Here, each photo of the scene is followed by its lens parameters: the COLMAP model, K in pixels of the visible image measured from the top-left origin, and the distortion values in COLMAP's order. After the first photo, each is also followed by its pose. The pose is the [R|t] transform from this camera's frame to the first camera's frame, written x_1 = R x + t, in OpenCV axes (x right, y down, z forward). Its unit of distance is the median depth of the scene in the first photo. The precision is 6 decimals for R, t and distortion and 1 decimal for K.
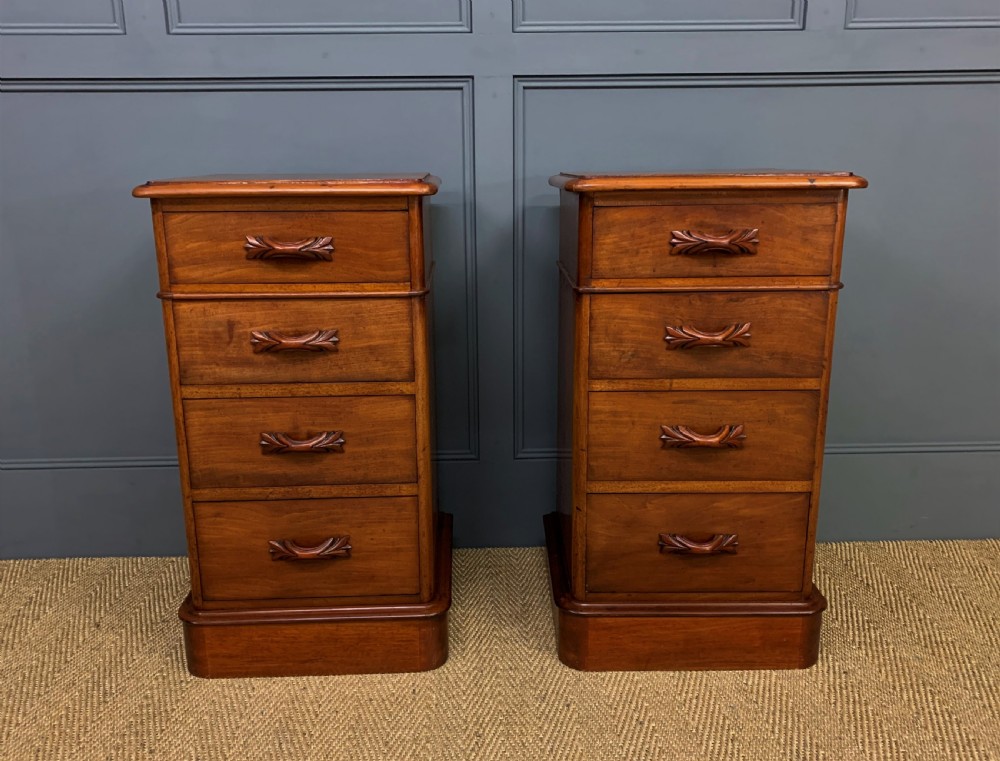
lens RADIAL K [[1009.2, 0, 477.0], [0, 1009.2, 345.5], [0, 0, 1]] dist [0.024882, 0.000000]
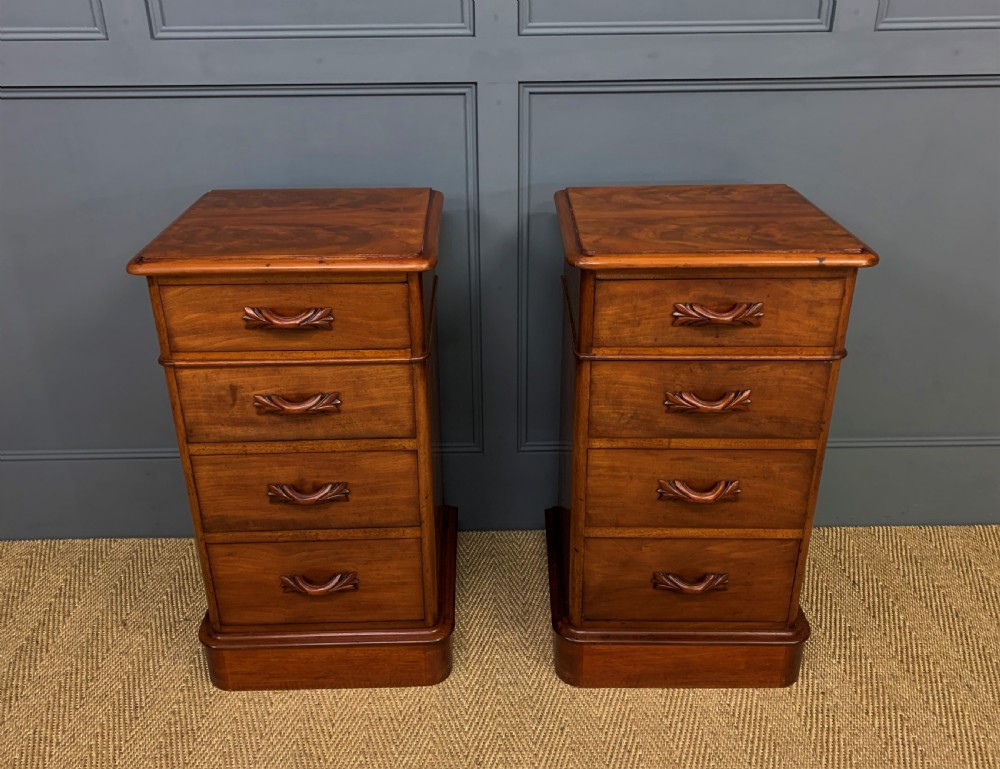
lens RADIAL K [[1014.1, 0, 477.2], [0, 1014.1, 355.5], [0, 0, 1]] dist [0.023552, 0.000000]
pose [[0.999889, 0.002048, -0.014754, 0.014078], [0.001068, 0.978102, 0.208126, -0.256830], [0.014857, -0.208118, 0.977991, 0.018860]]
